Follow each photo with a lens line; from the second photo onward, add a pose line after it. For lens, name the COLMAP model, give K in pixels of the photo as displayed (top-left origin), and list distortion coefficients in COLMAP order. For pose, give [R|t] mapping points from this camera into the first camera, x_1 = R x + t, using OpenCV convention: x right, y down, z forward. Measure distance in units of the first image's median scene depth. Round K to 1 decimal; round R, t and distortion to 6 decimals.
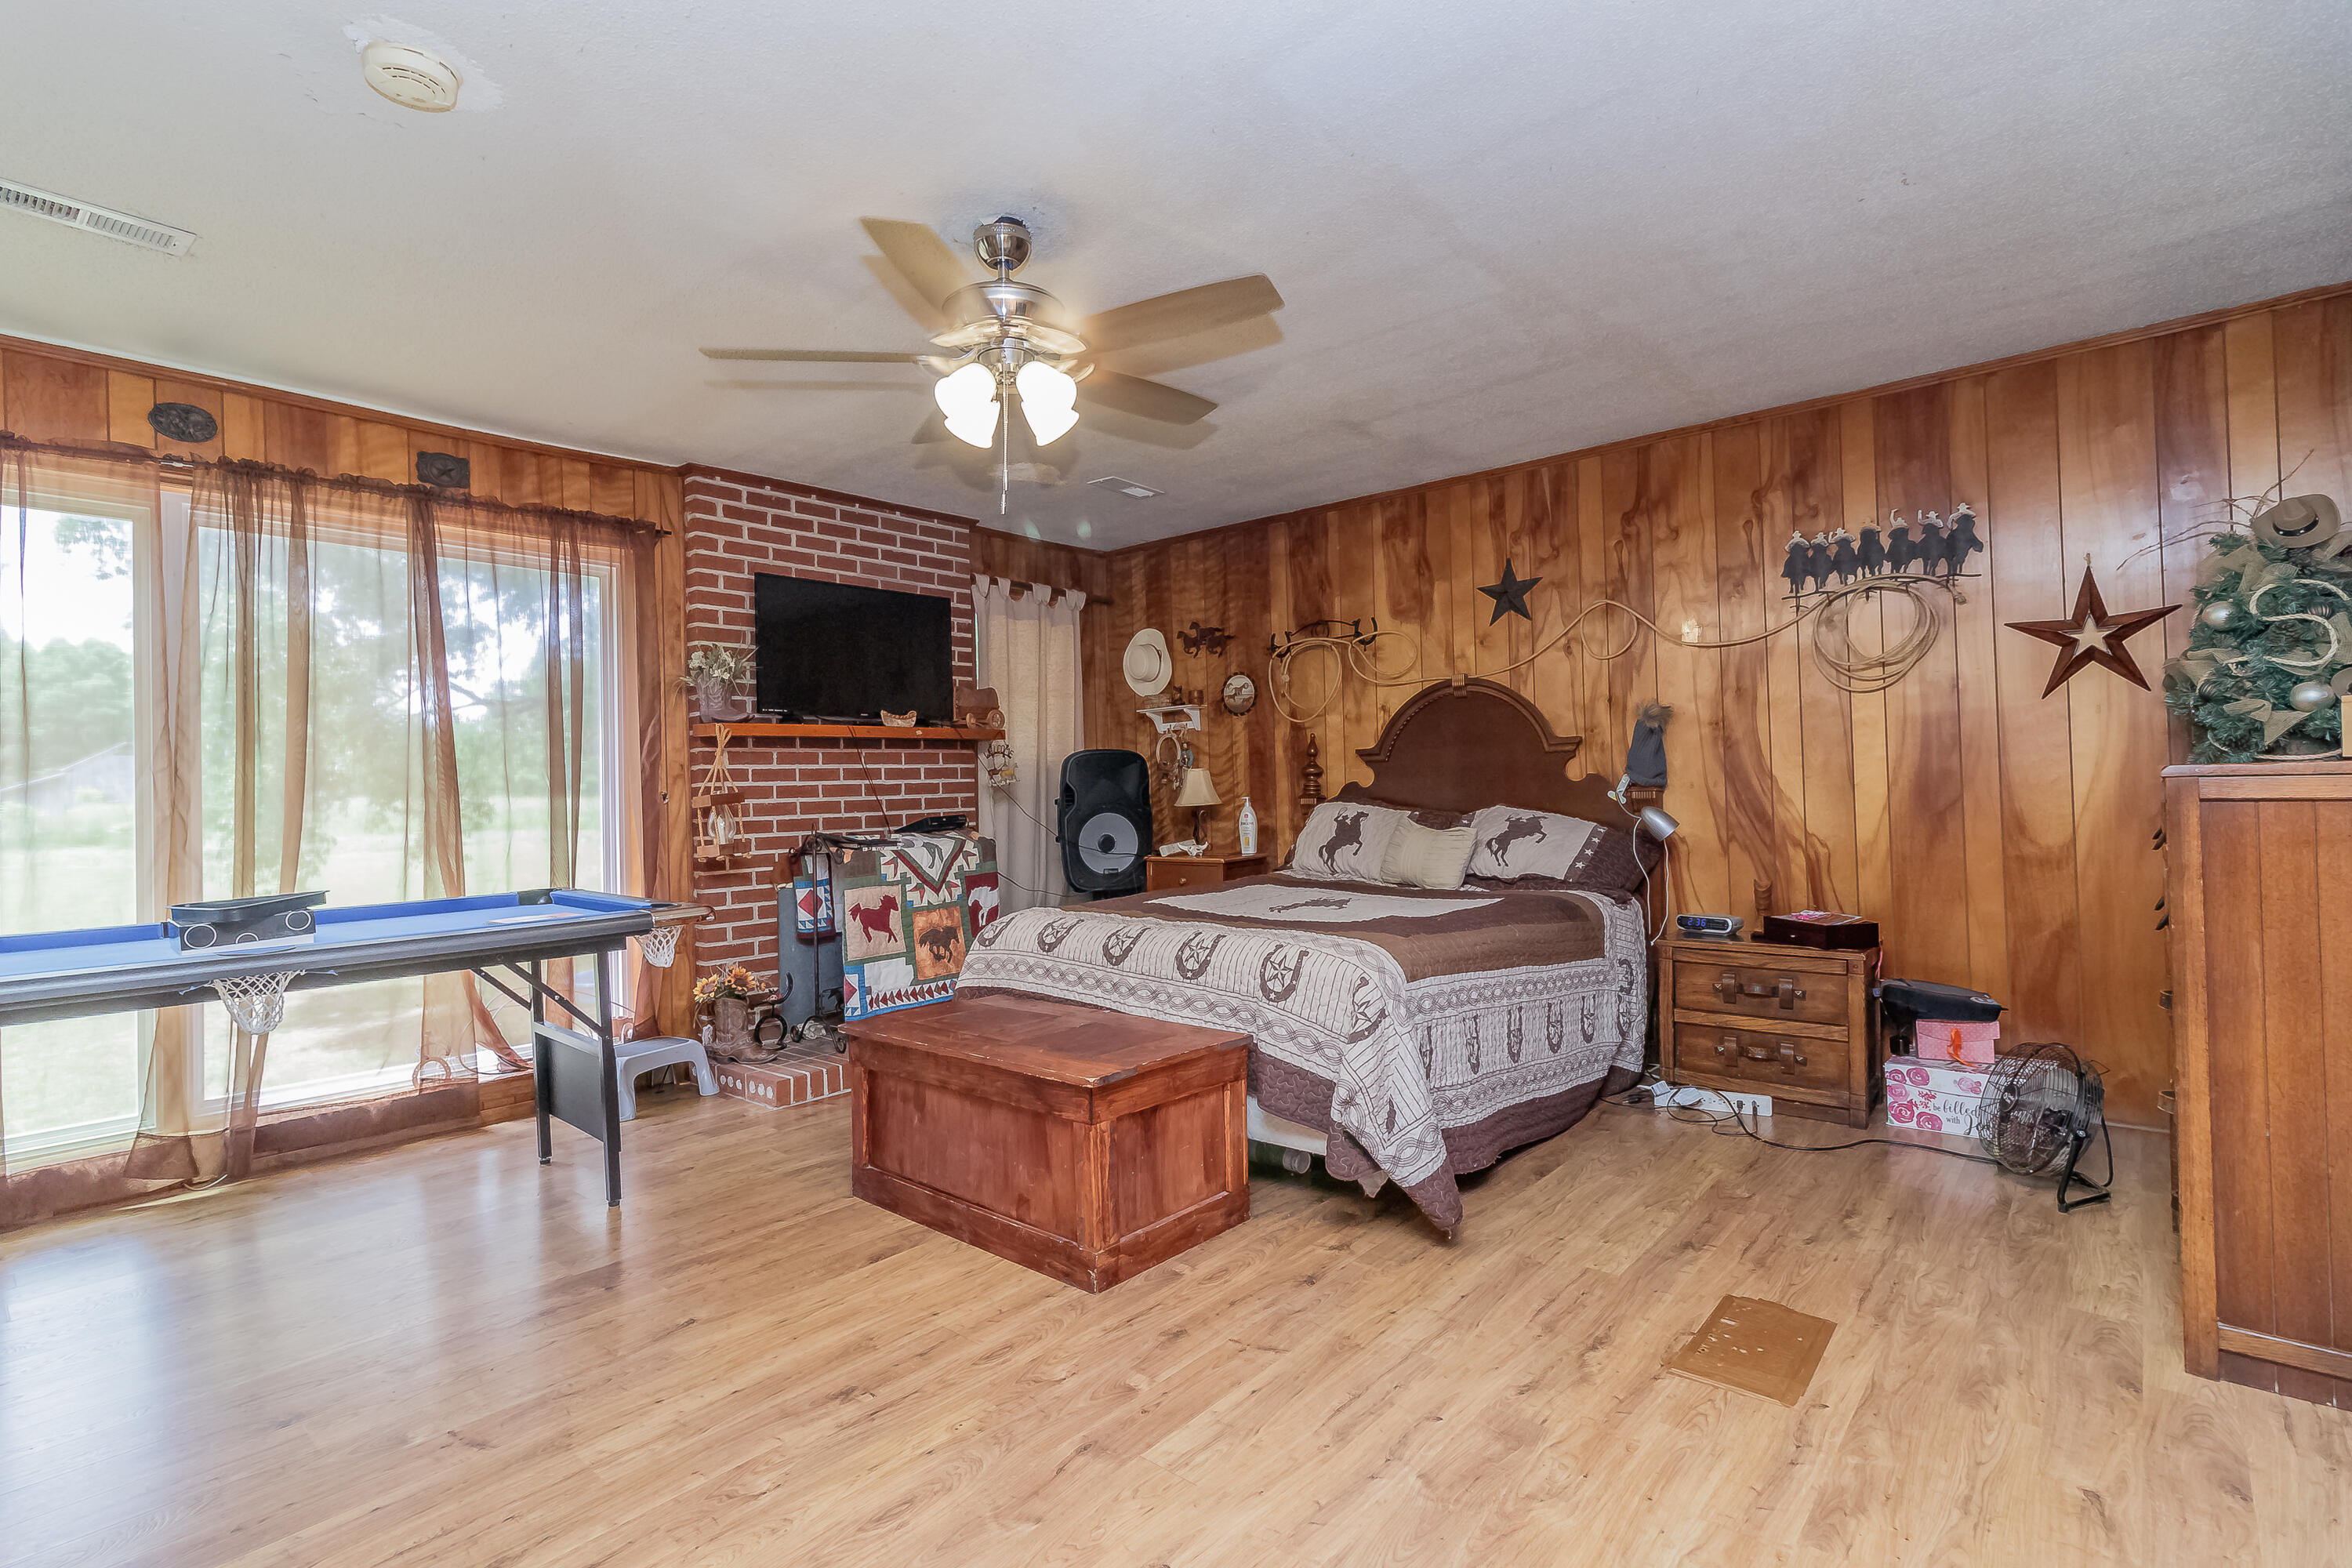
lens RADIAL K [[1046.2, 0, 1101.7], [0, 1046.2, 782.3], [0, 0, 1]] dist [0.001848, 0.001910]
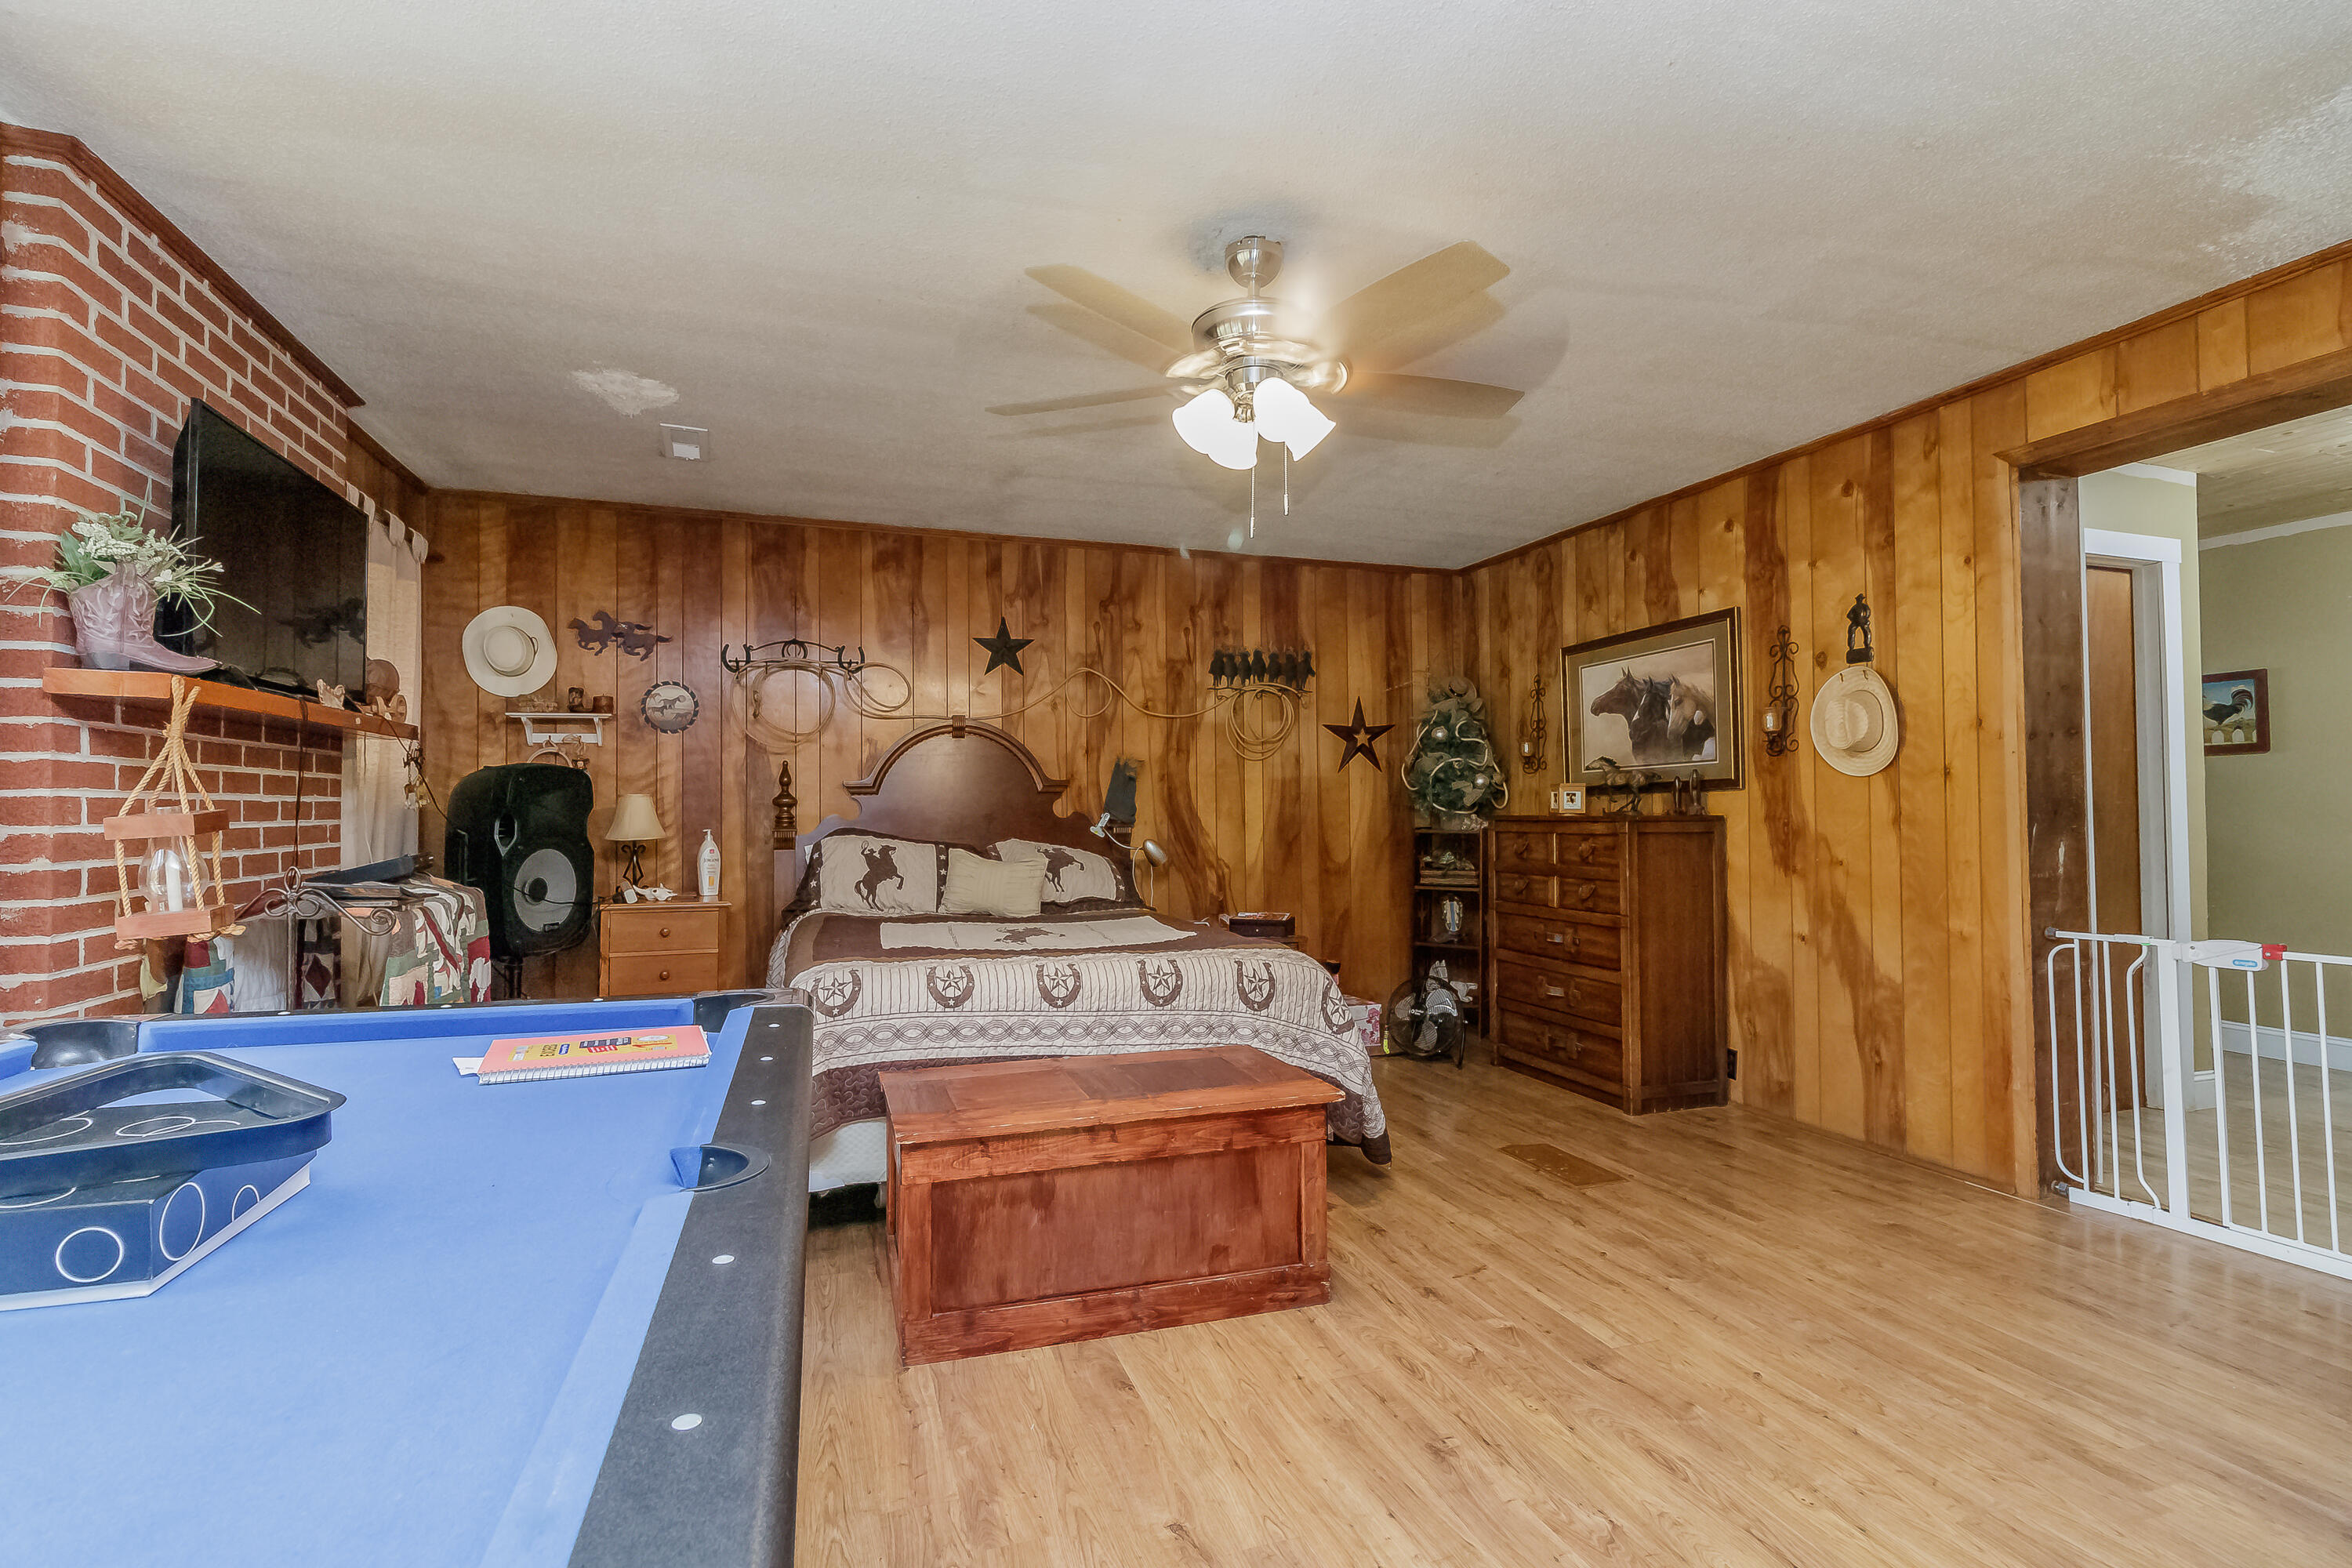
lens RADIAL K [[1046.2, 0, 1162.9], [0, 1046.2, 786.5], [0, 0, 1]] dist [0.001848, 0.001910]
pose [[0.530110, 0.043349, 0.846820, -0.581771], [-0.015668, 0.999023, -0.041332, 0.012609], [-0.847784, 0.008643, 0.530271, 0.339596]]
